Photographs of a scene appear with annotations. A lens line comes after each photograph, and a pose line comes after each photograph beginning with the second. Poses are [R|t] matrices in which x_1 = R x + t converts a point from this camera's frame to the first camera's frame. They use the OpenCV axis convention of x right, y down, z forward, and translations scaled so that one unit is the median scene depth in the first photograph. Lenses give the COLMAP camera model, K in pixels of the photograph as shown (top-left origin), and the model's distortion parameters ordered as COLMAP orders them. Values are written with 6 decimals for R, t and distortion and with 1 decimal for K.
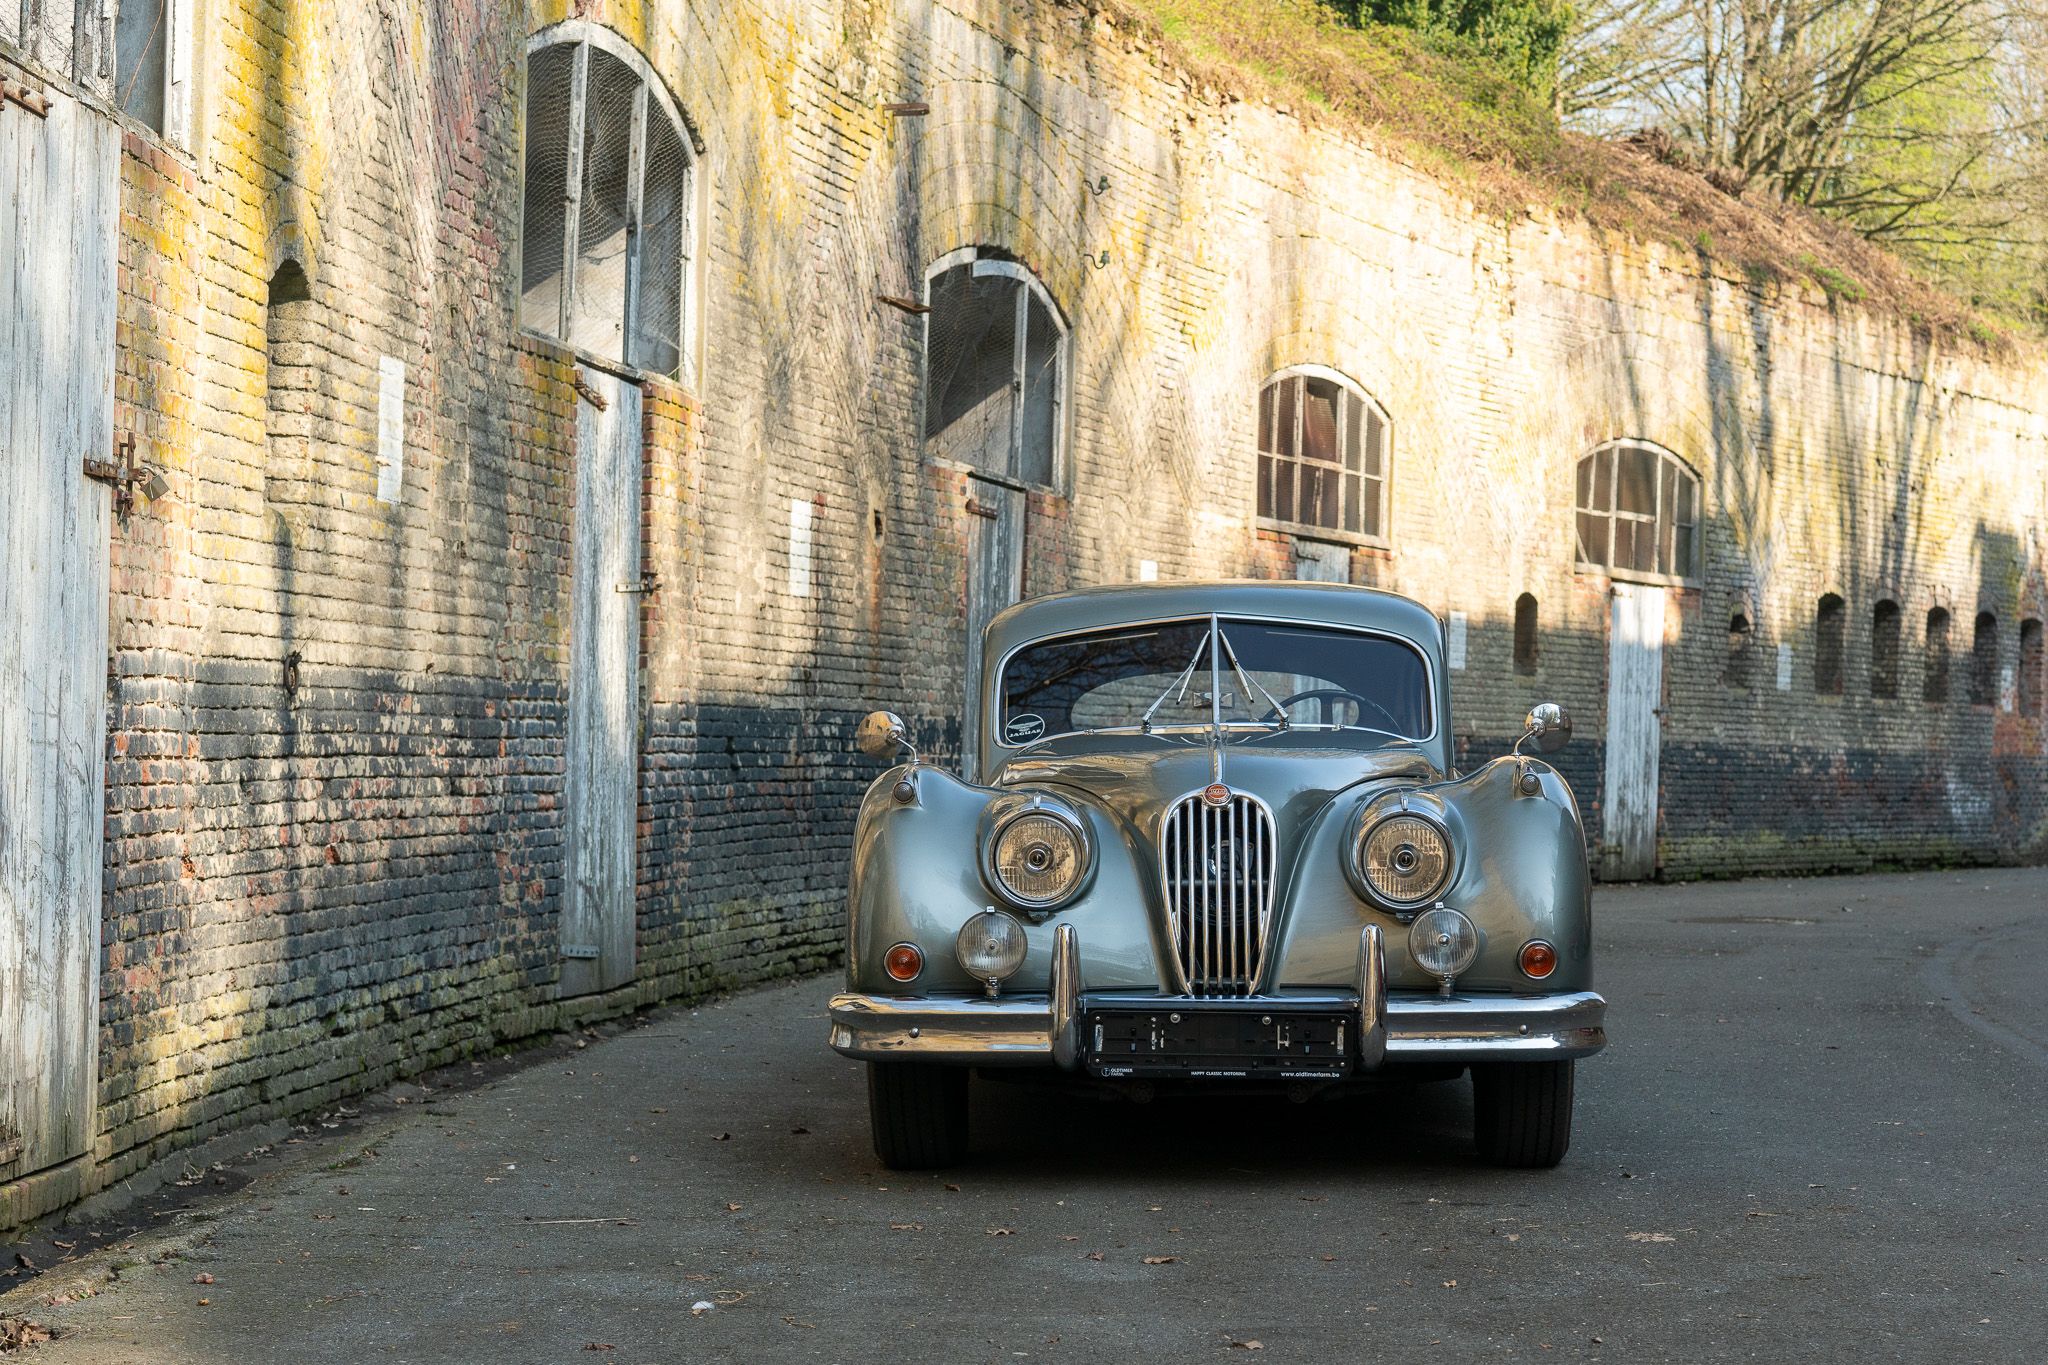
lens RADIAL K [[3704.8, 0, 1209.1], [0, 3704.8, 753.1], [0, 0, 1]] dist [0.000787, 0.000000]
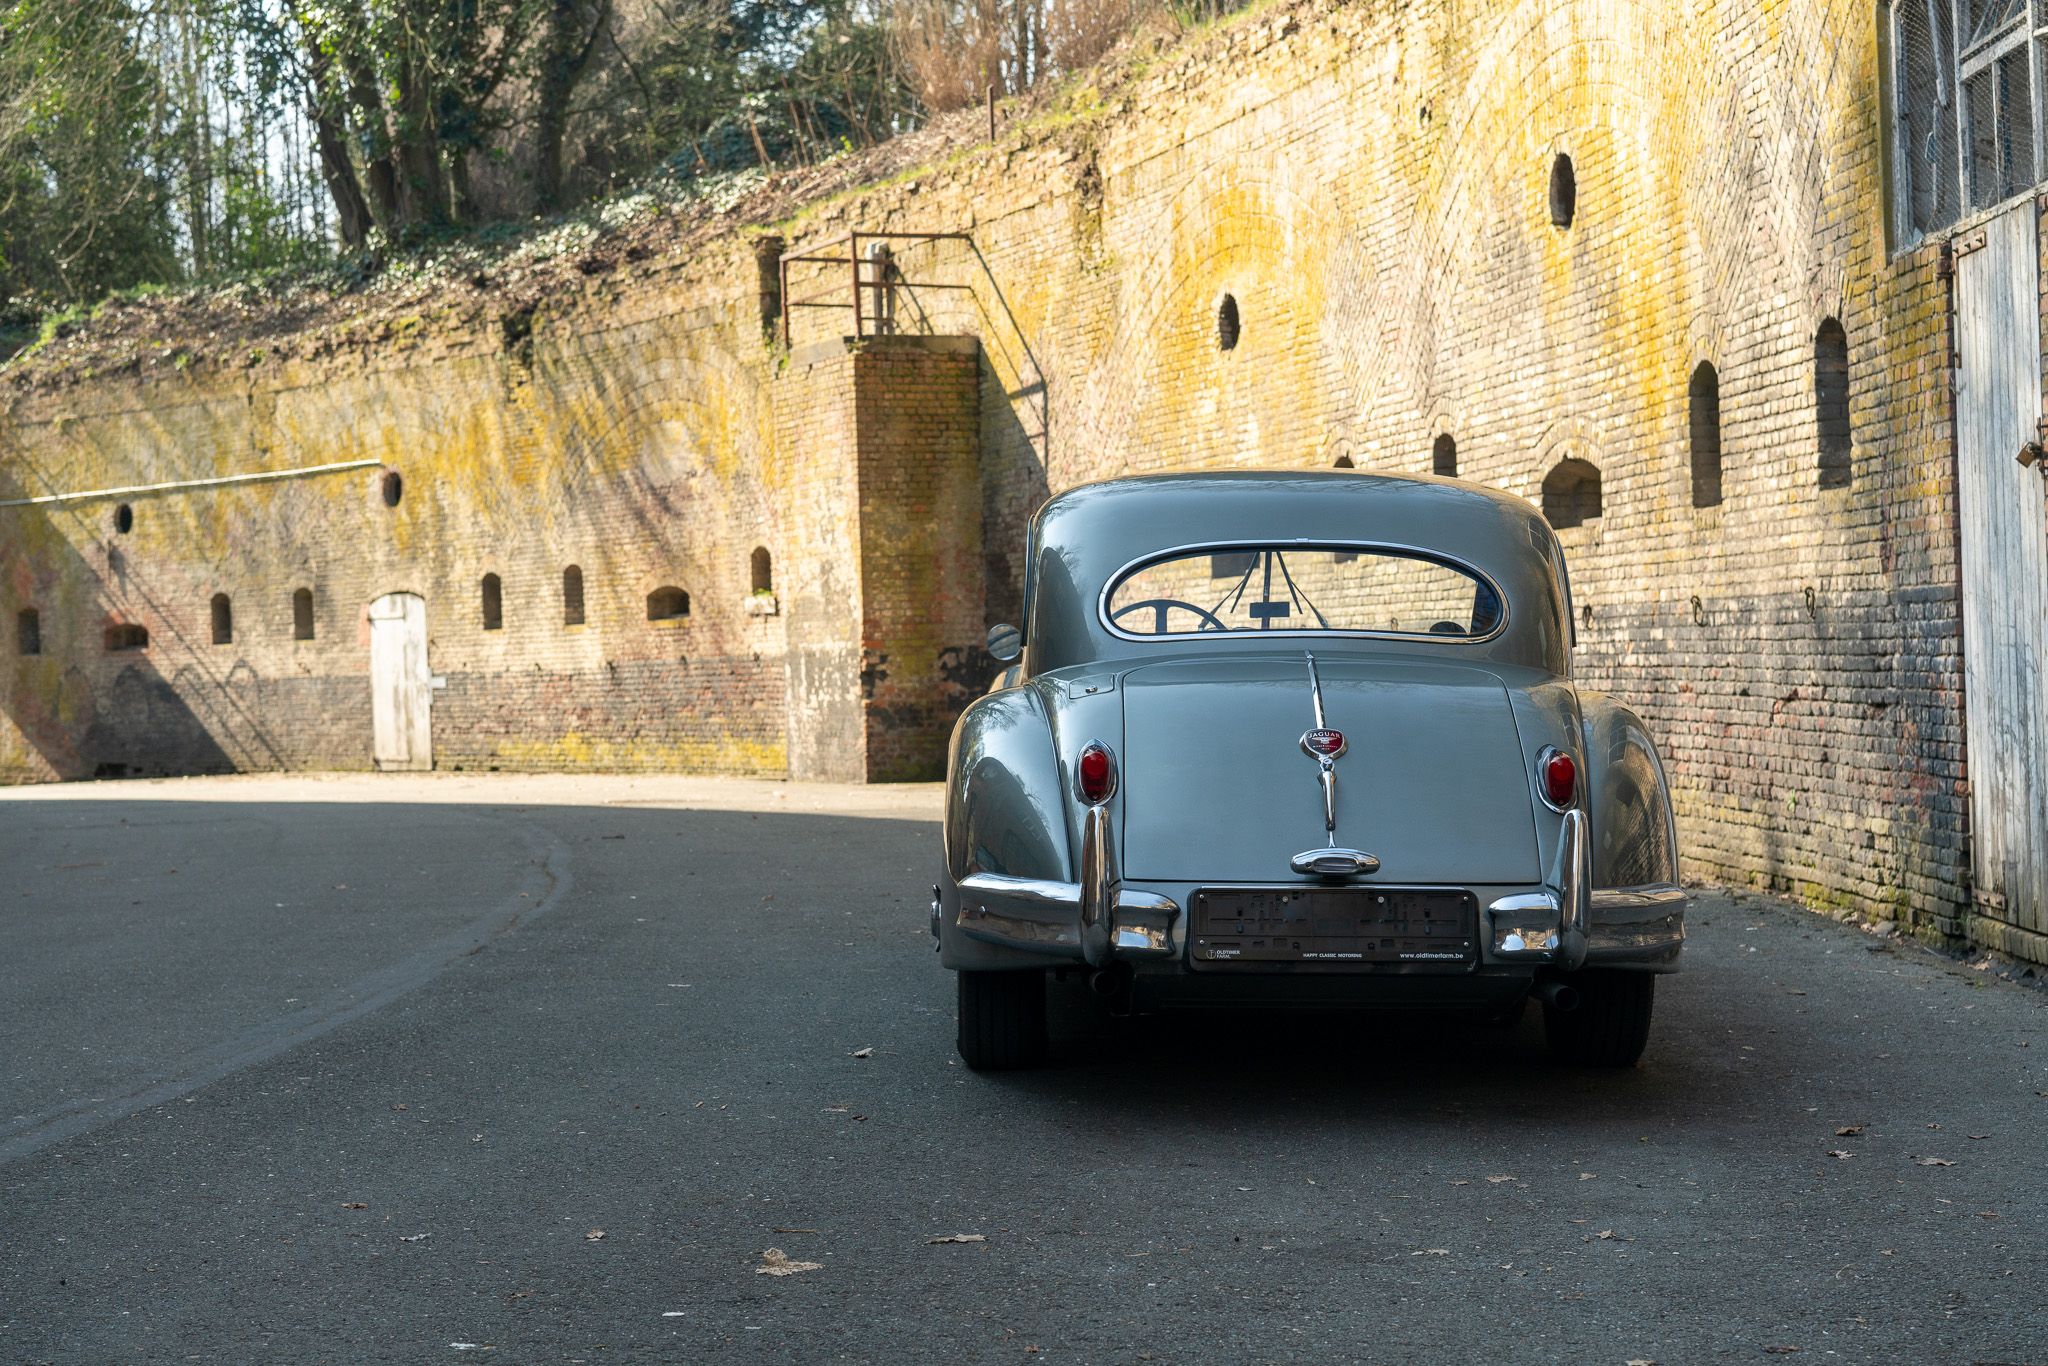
lens RADIAL K [[3347.7, 0, 1025.3], [0, 3347.7, 681.8], [0, 0, 1]] dist [-0.008158, 0.000000]
pose [[-0.999562, 0.010355, 0.027723, 0.029642], [0.010570, 0.999915, 0.007614, -0.001354], [-0.027641, 0.007903, -0.999587, 1.331218]]
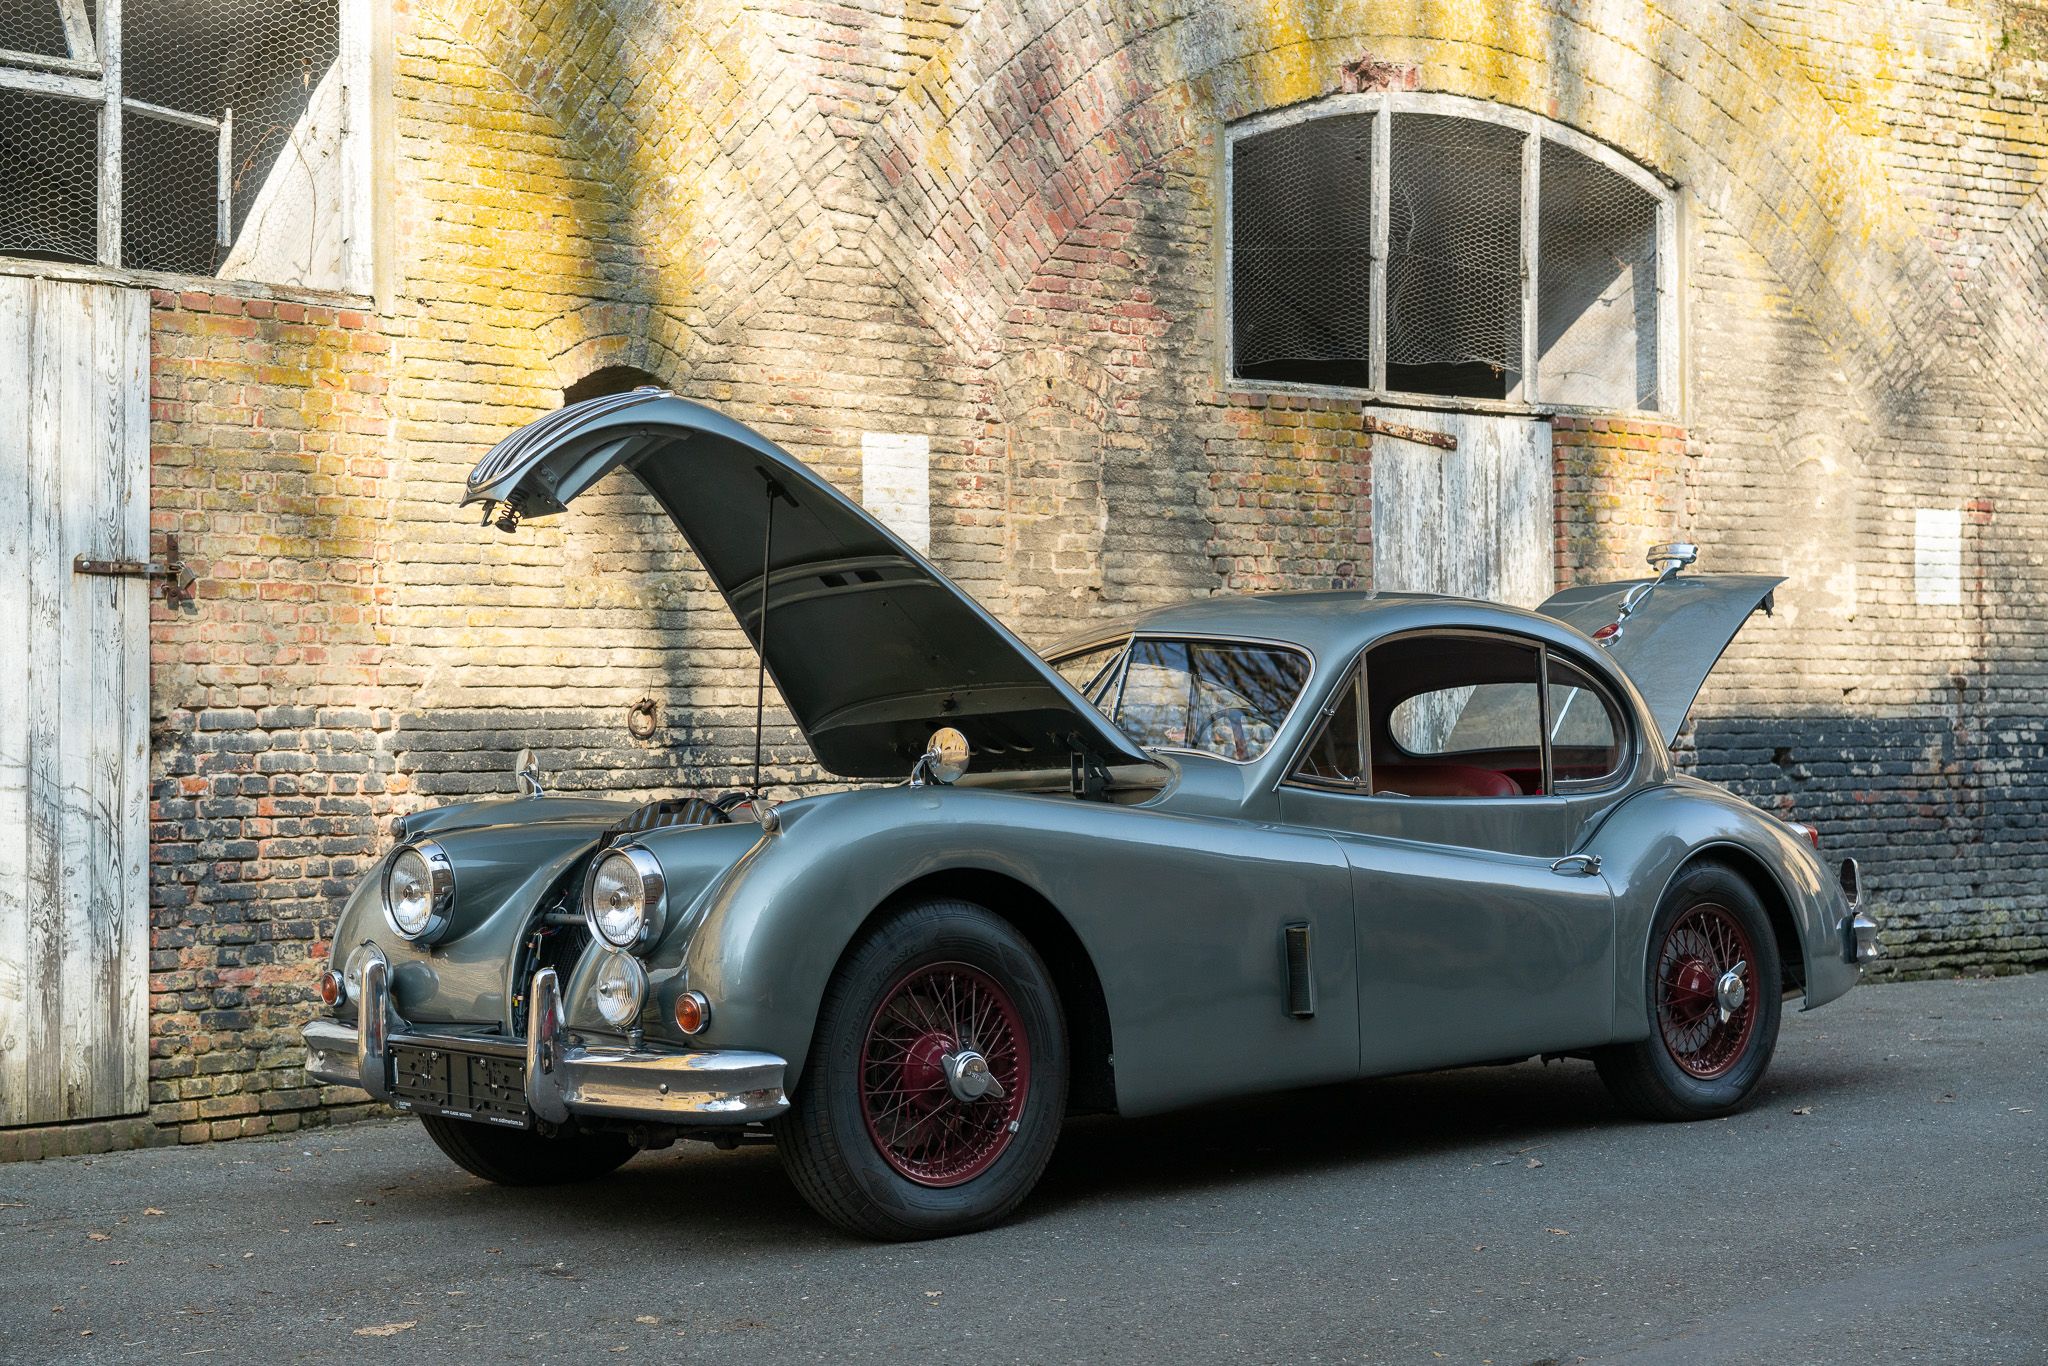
lens RADIAL K [[3085.0, 0, 1082.0], [0, 3085.0, 711.8], [0, 0, 1]] dist [-0.016072, 0.000000]
pose [[0.691695, -0.027186, -0.721678, 0.391734], [0.017917, 0.999630, -0.020484, -0.000468], [0.721968, 0.001238, 0.691926, 0.300892]]
